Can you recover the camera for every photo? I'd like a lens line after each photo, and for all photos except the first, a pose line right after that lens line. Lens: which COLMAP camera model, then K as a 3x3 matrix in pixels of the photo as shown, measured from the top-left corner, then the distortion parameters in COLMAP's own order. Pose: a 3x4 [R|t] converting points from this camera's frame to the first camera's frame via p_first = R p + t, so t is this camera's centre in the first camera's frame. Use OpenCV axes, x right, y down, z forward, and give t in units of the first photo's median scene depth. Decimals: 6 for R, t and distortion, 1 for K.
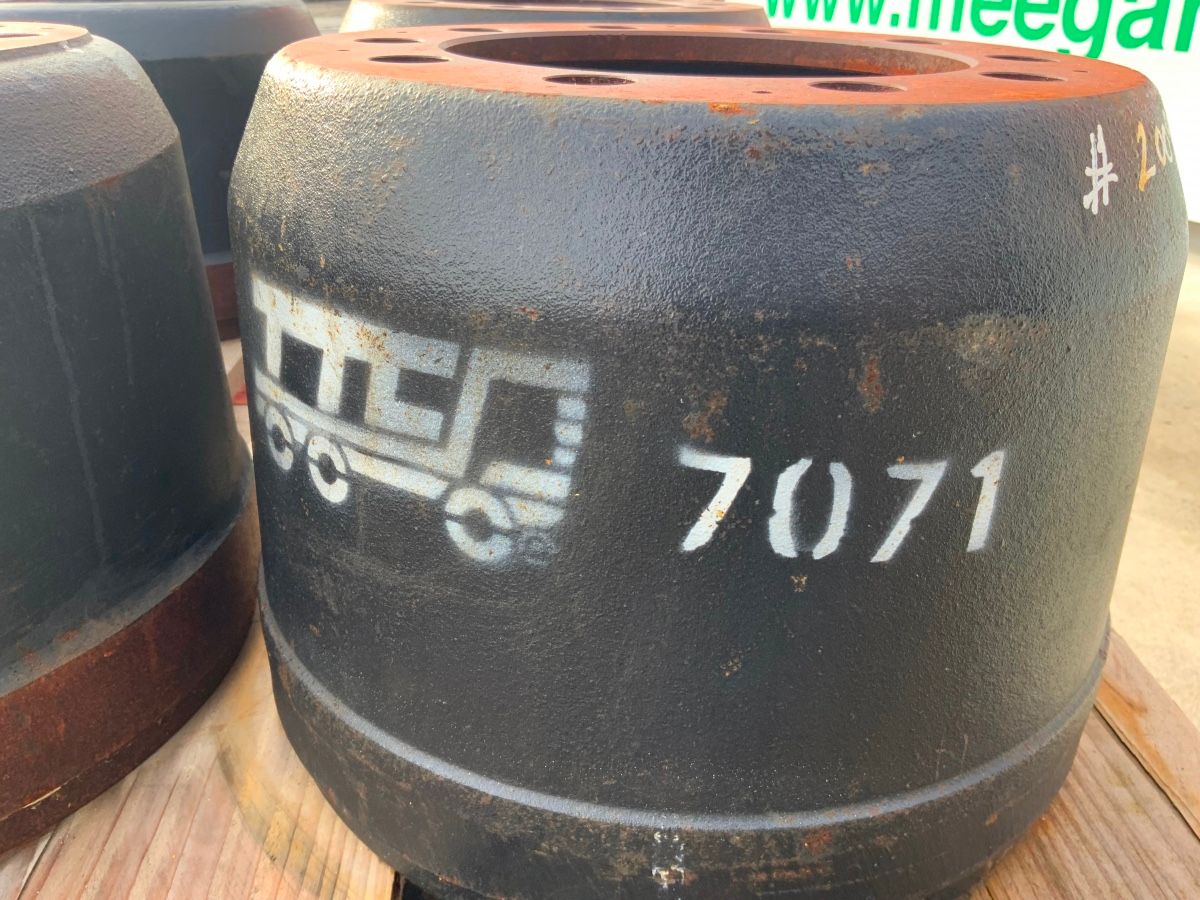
lens RADIAL K [[1007.7, 0, 604.2], [0, 1007.7, 452.0], [0, 0, 1]] dist [0.015157, -0.053565]
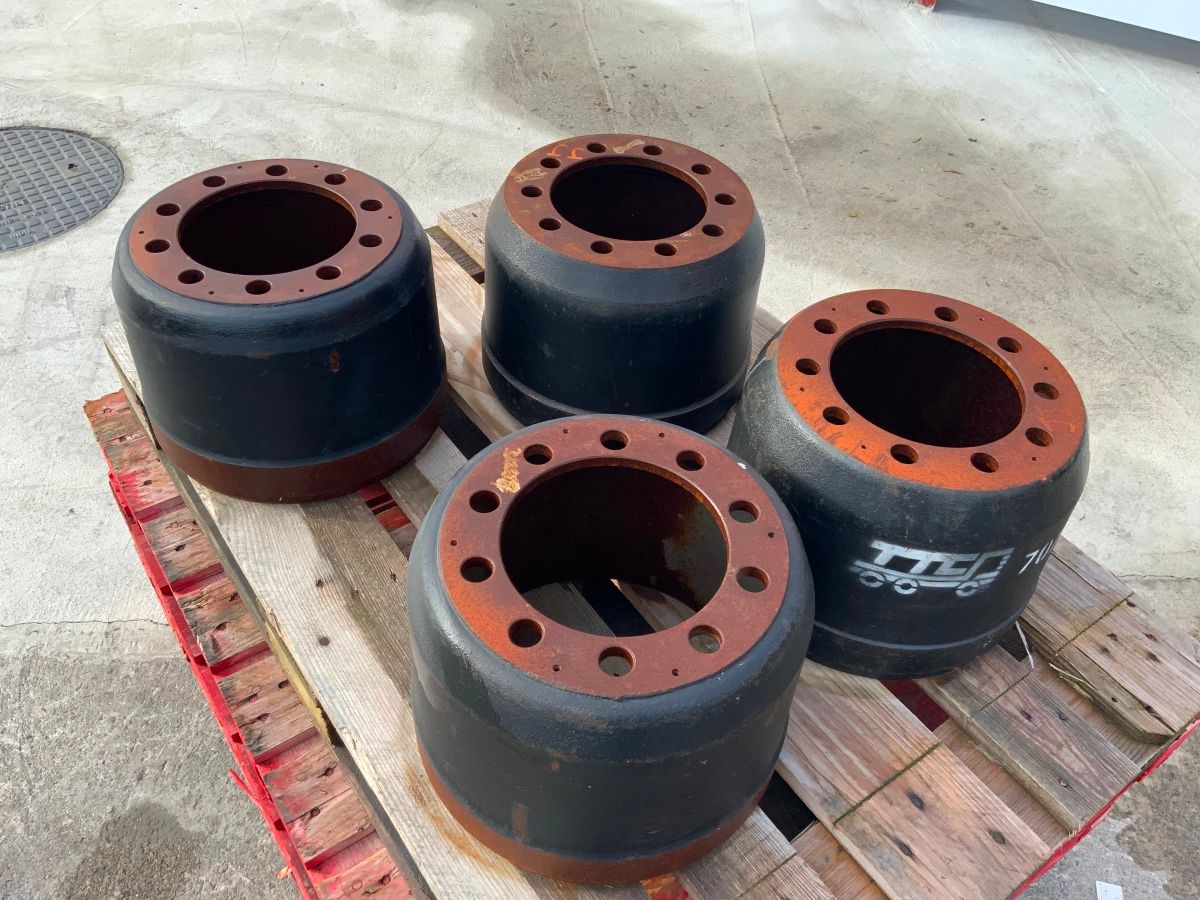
lens RADIAL K [[1007.7, 0, 606.2], [0, 1007.7, 448.1], [0, 0, 1]] dist [0.015157, -0.053565]
pose [[0.832686, -0.365701, 0.415809, -2.473194], [0.194707, 0.896313, 0.398387, -2.023794], [-0.518385, -0.250770, 0.817552, -1.089341]]
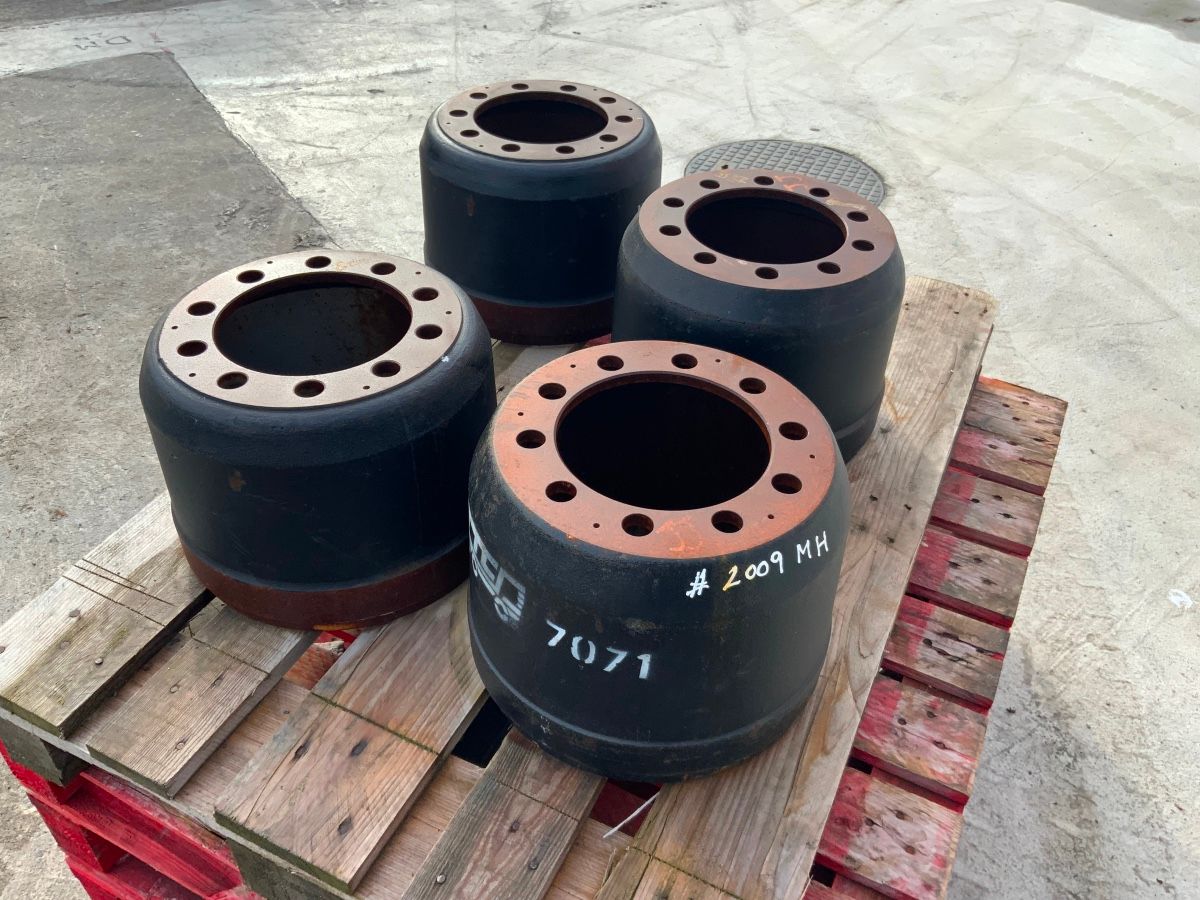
lens RADIAL K [[1007.7, 0, 604.3], [0, 1007.7, 450.5], [0, 0, 1]] dist [0.015157, -0.053565]
pose [[0.877991, 0.314032, -0.361269, 1.164129], [-0.220998, 0.935404, 0.276008, -1.360920], [0.424608, -0.162493, 0.890676, -1.616561]]
